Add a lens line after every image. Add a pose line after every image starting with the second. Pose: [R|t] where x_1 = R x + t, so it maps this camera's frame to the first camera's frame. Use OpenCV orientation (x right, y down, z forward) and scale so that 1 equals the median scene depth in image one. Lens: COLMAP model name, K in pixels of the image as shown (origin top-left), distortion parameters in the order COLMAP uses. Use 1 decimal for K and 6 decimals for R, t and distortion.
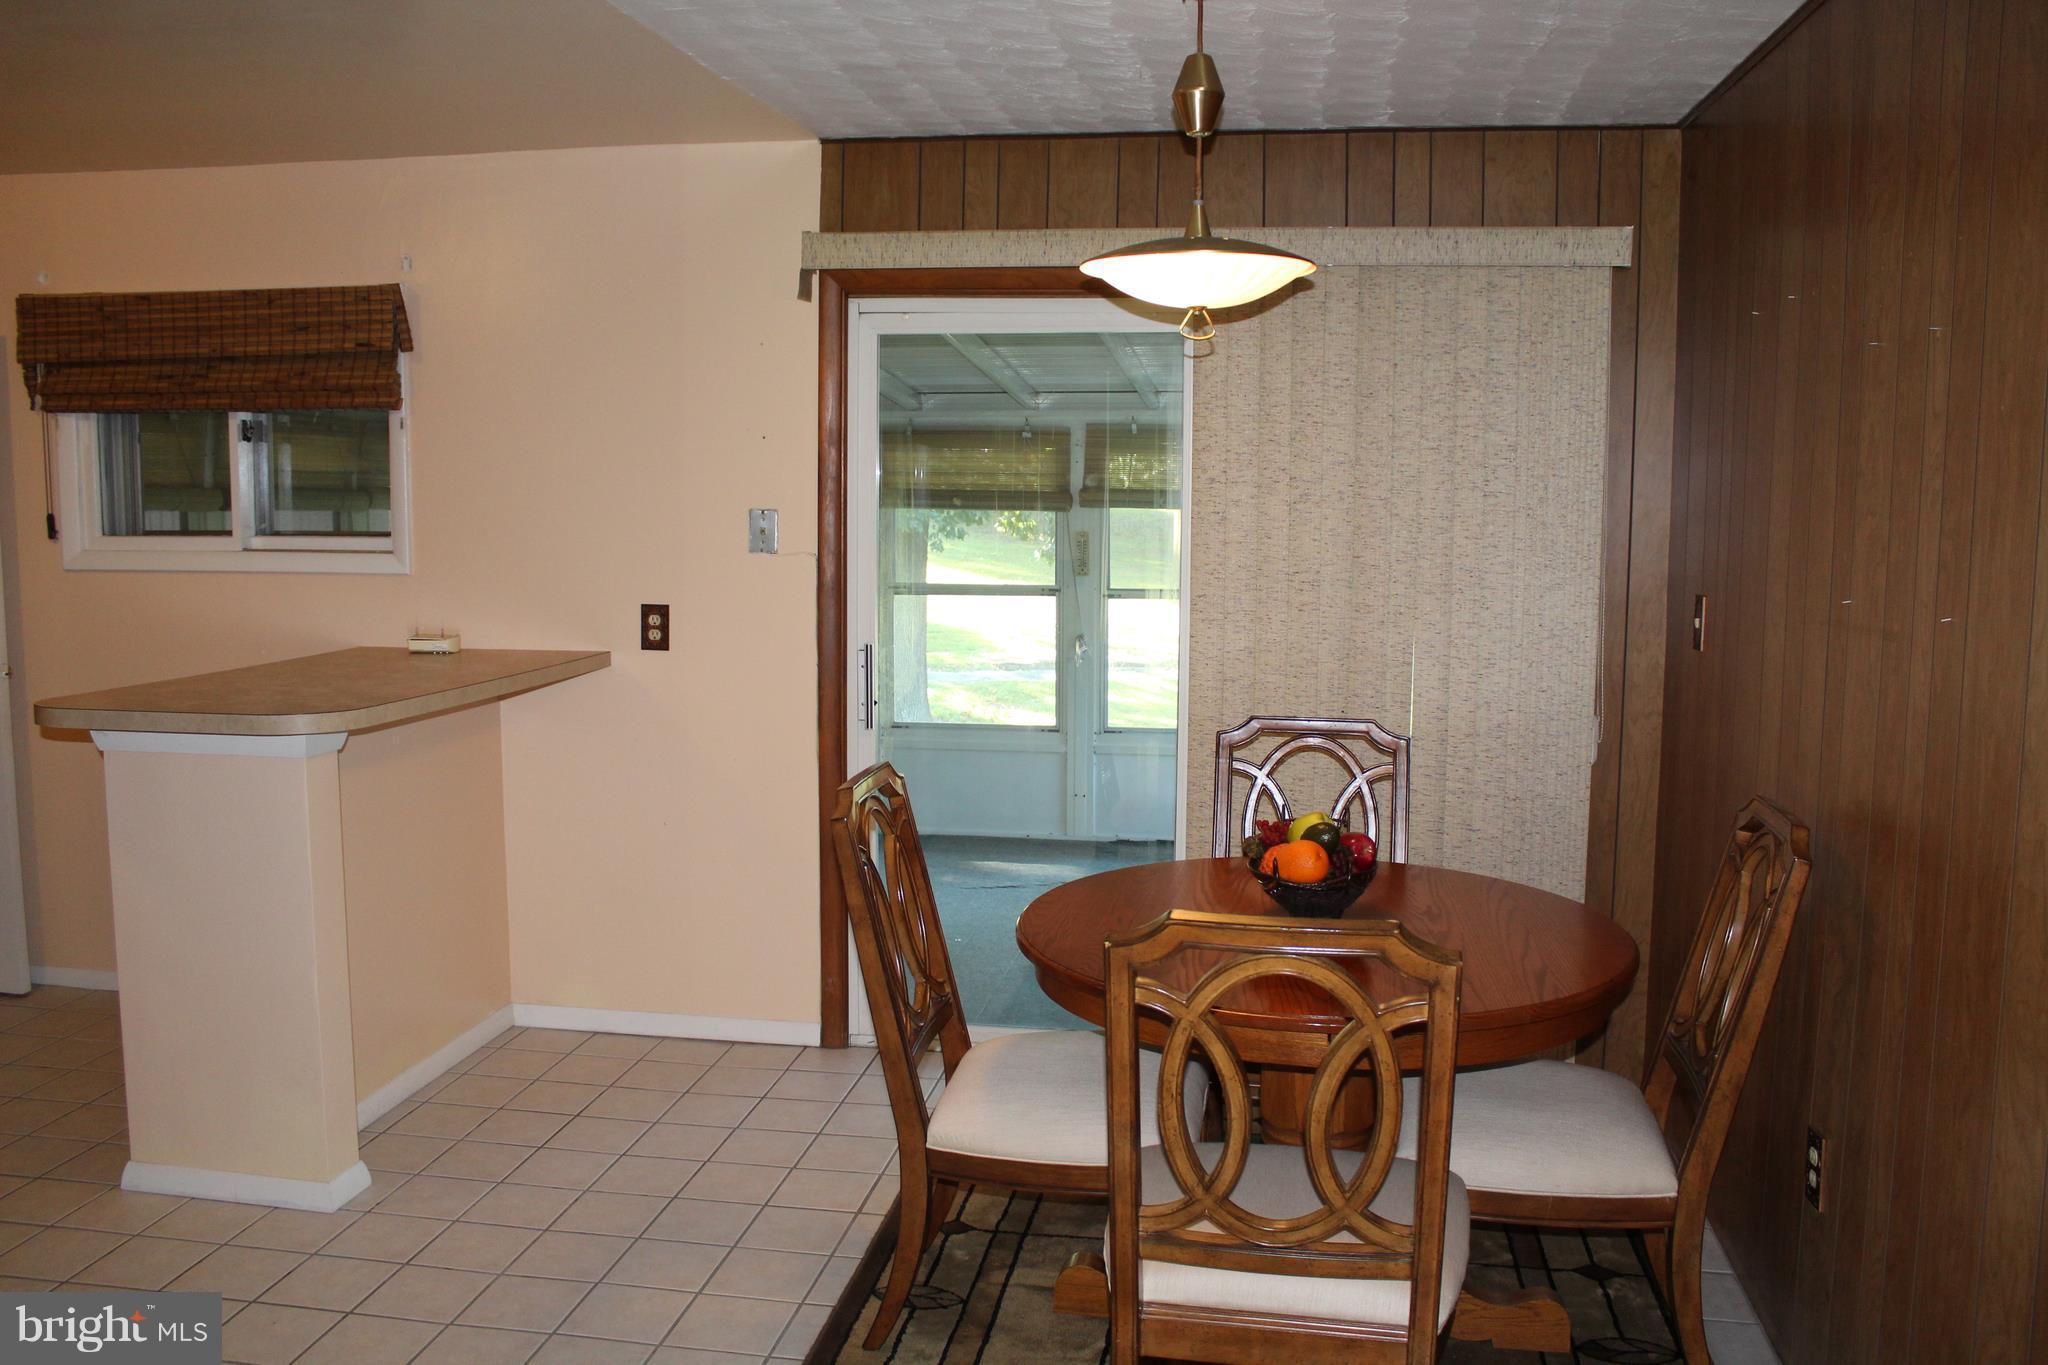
lens RADIAL K [[1686.5, 0, 1031.6], [0, 1686.5, 673.1], [0, 0, 1]] dist [-0.170156, 0.148840]
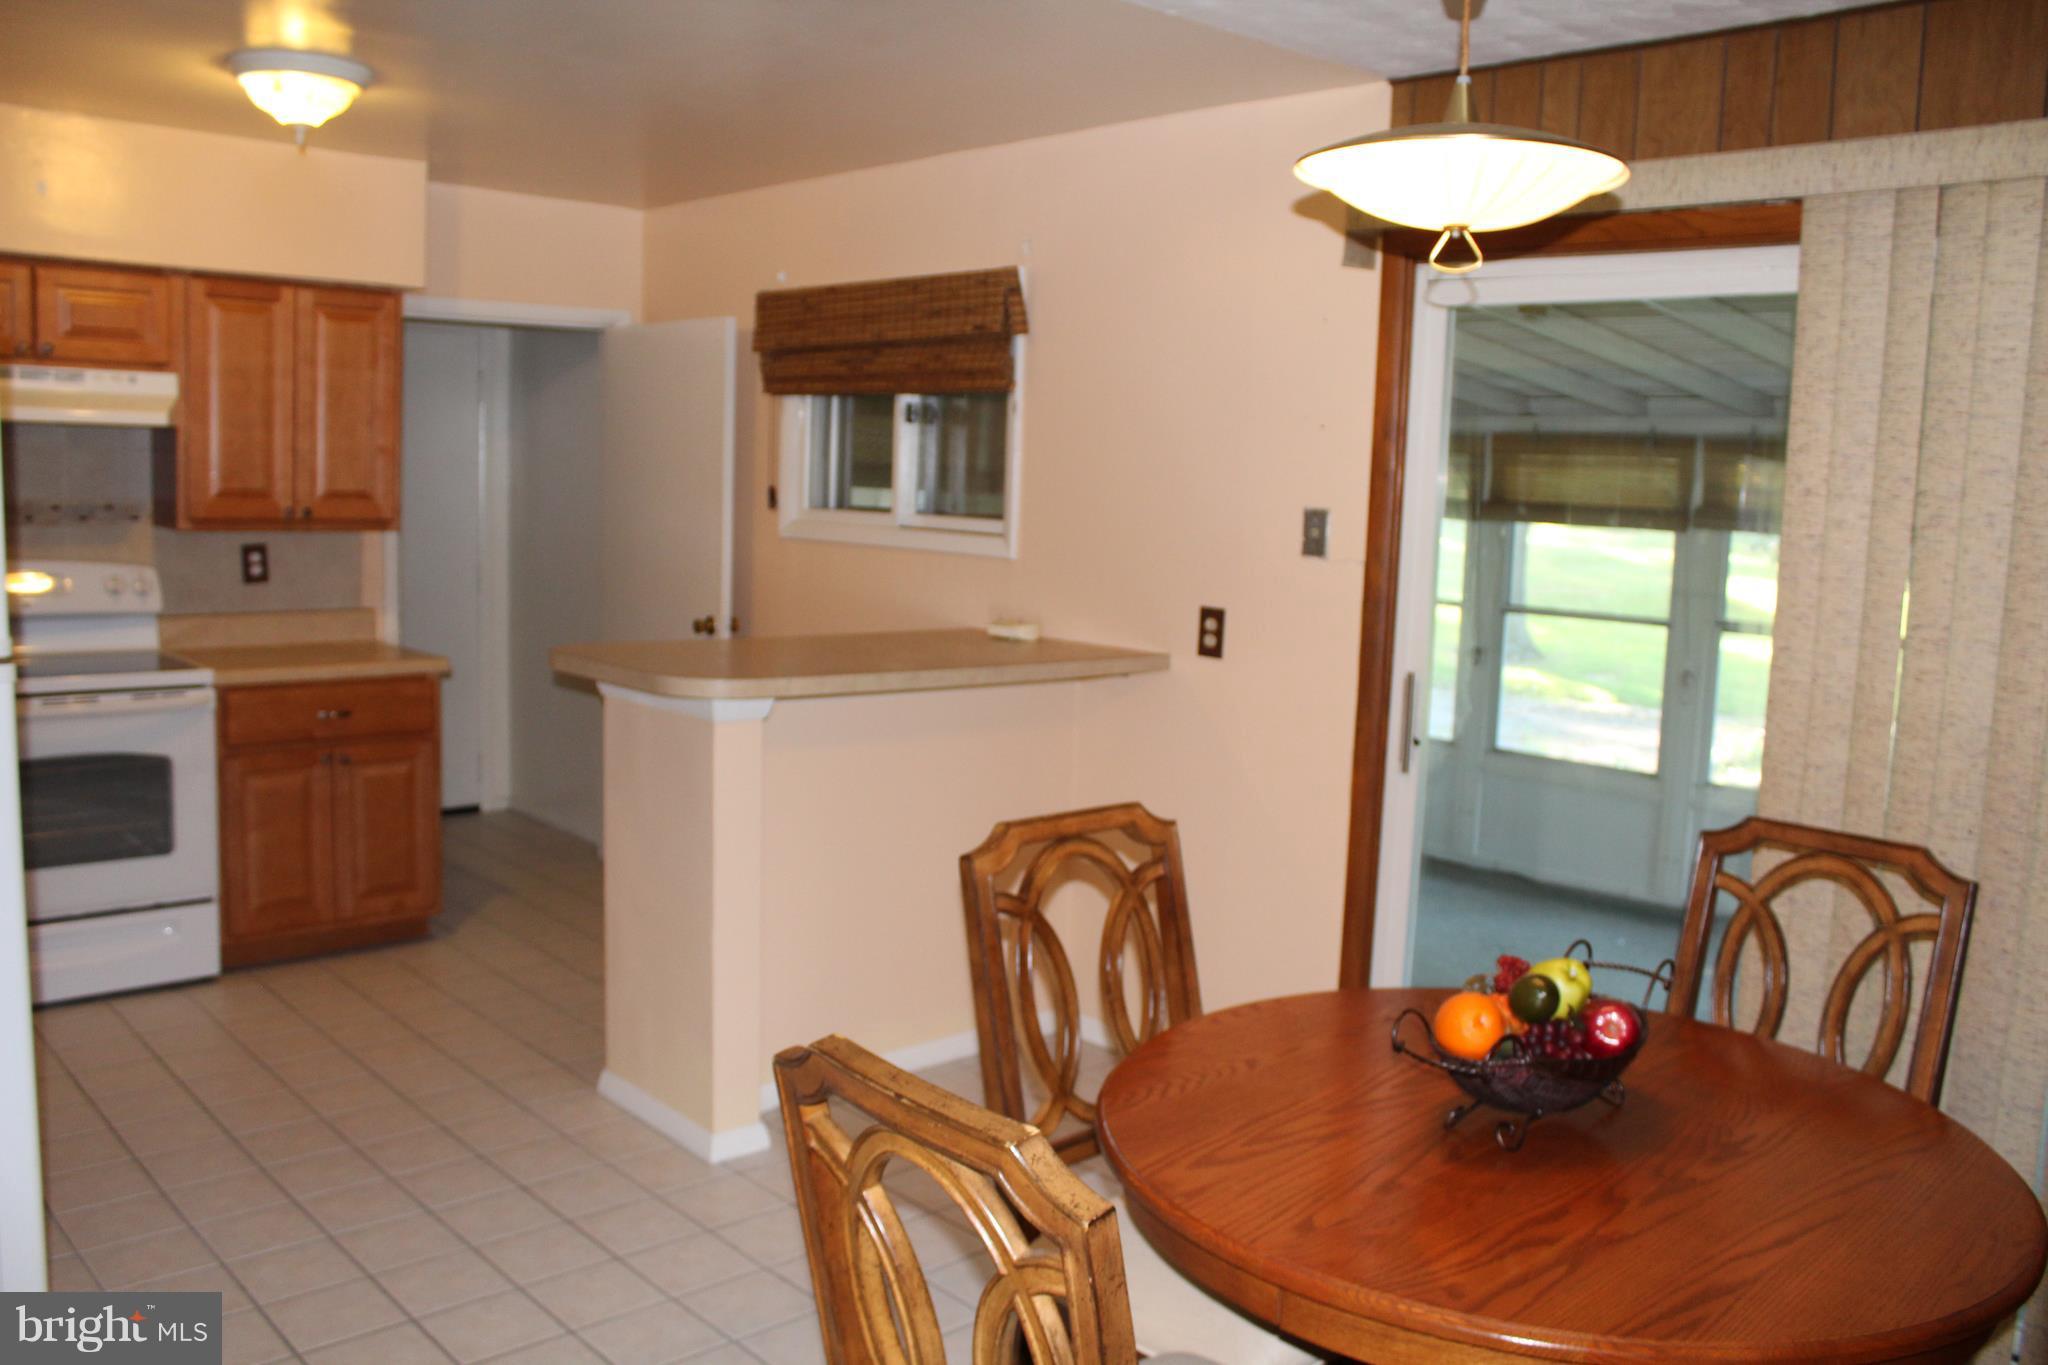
lens RADIAL K [[1686.5, 0, 1031.6], [0, 1686.5, 673.1], [0, 0, 1]] dist [-0.170156, 0.148840]
pose [[0.781247, 0.094643, -0.617006, 0.271478], [-0.100873, 0.994589, 0.024837, -0.018520], [0.616018, 0.042835, 0.786567, 0.220417]]
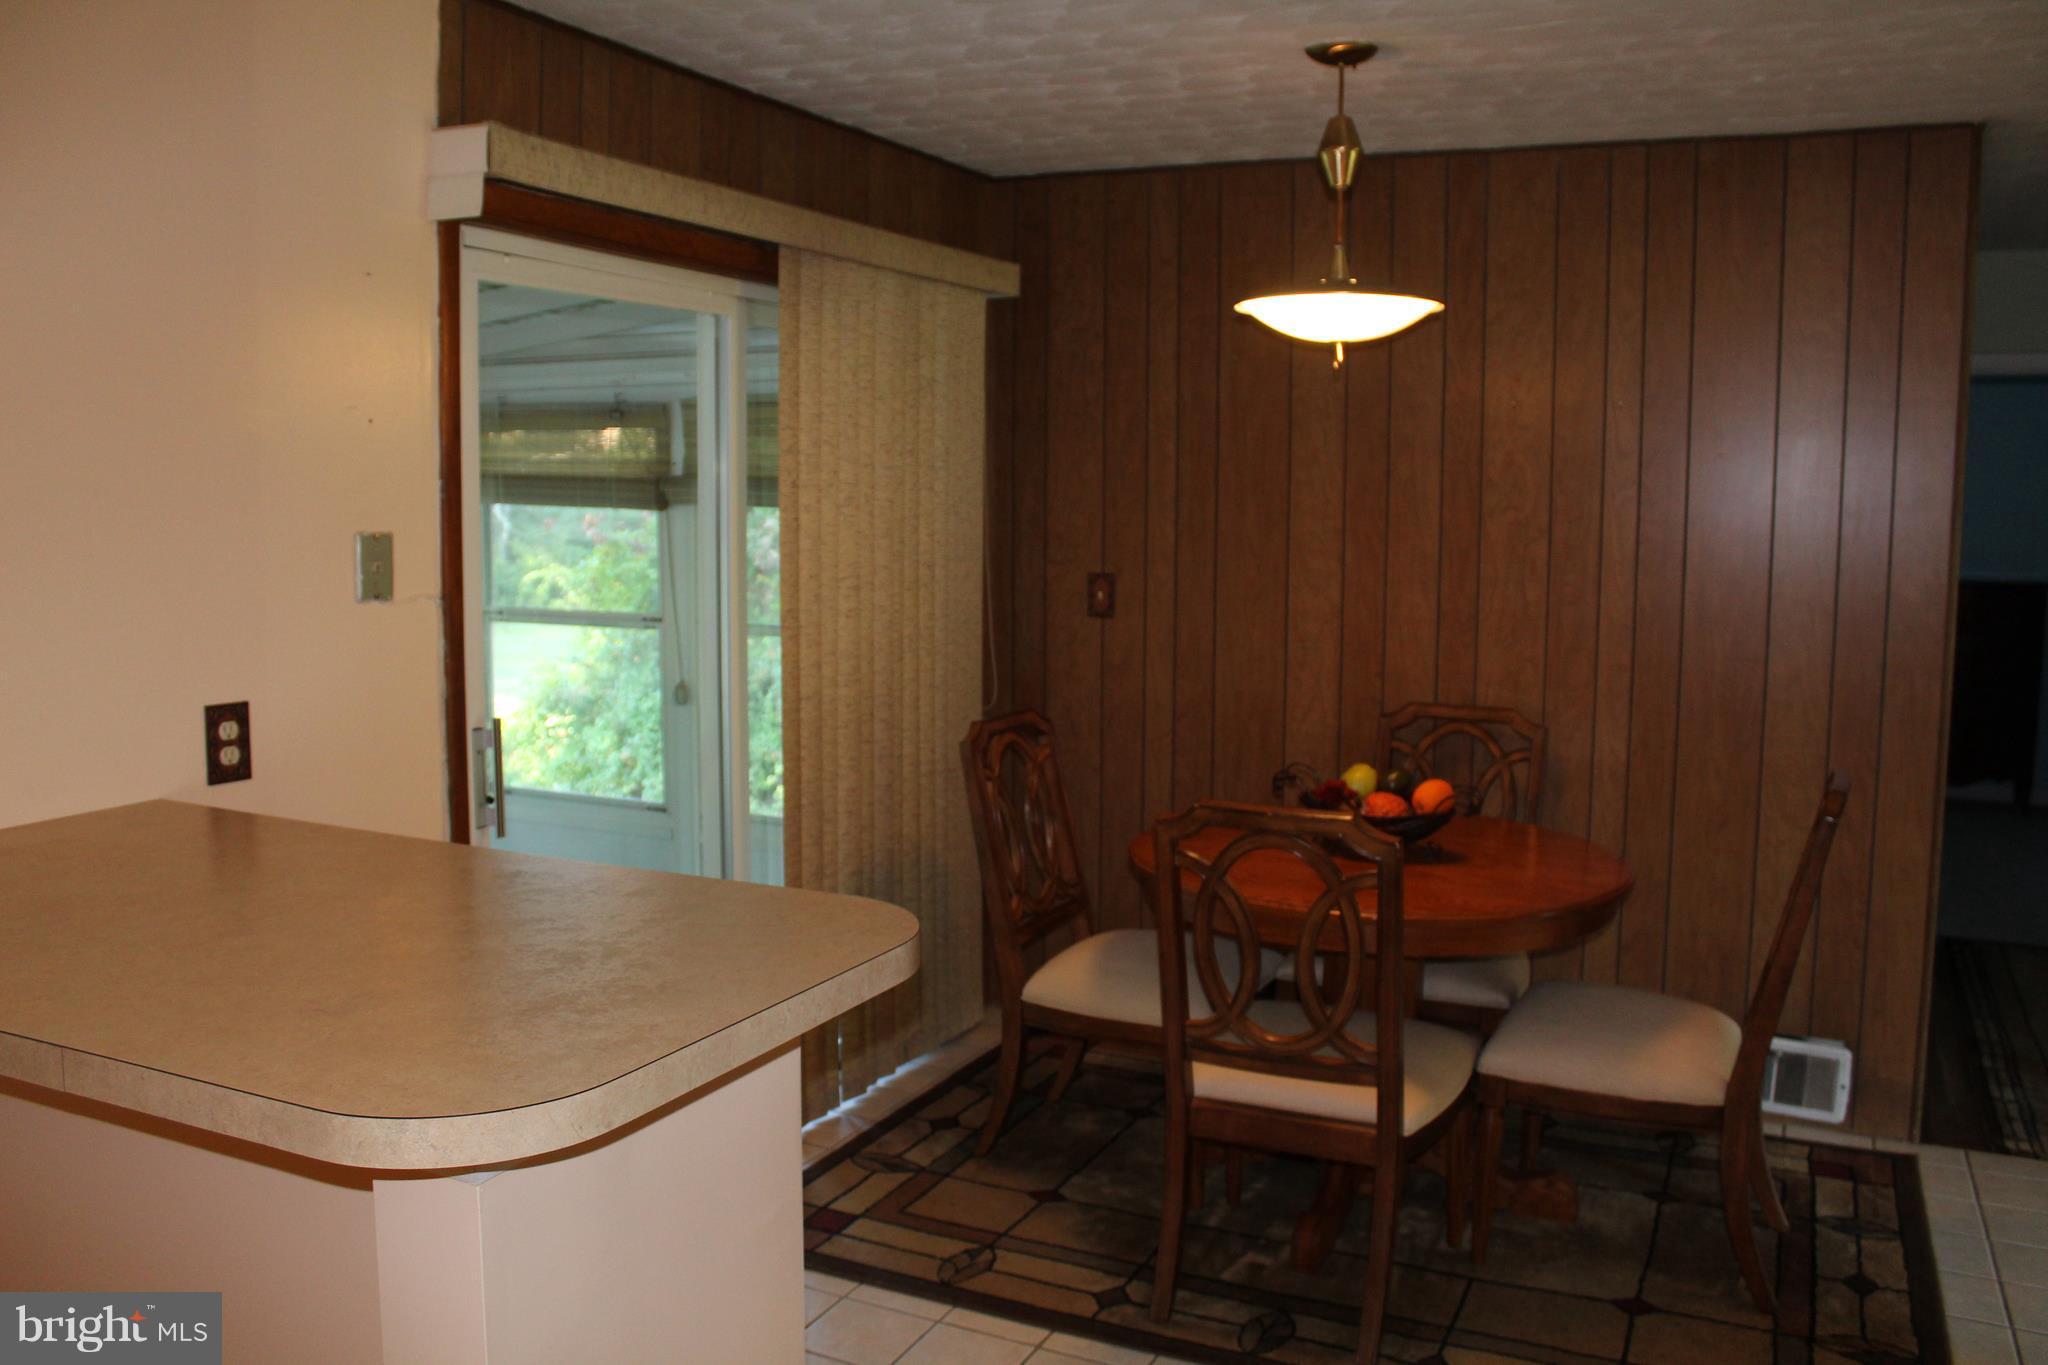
lens RADIAL K [[1686.5, 0, 1031.6], [0, 1686.5, 673.1], [0, 0, 1]] dist [-0.170156, 0.148840]
pose [[0.261464, -0.109634, 0.958967, -0.698160], [0.098810, 0.991349, 0.086395, -0.073430], [-0.960142, 0.072166, 0.270035, 0.589966]]
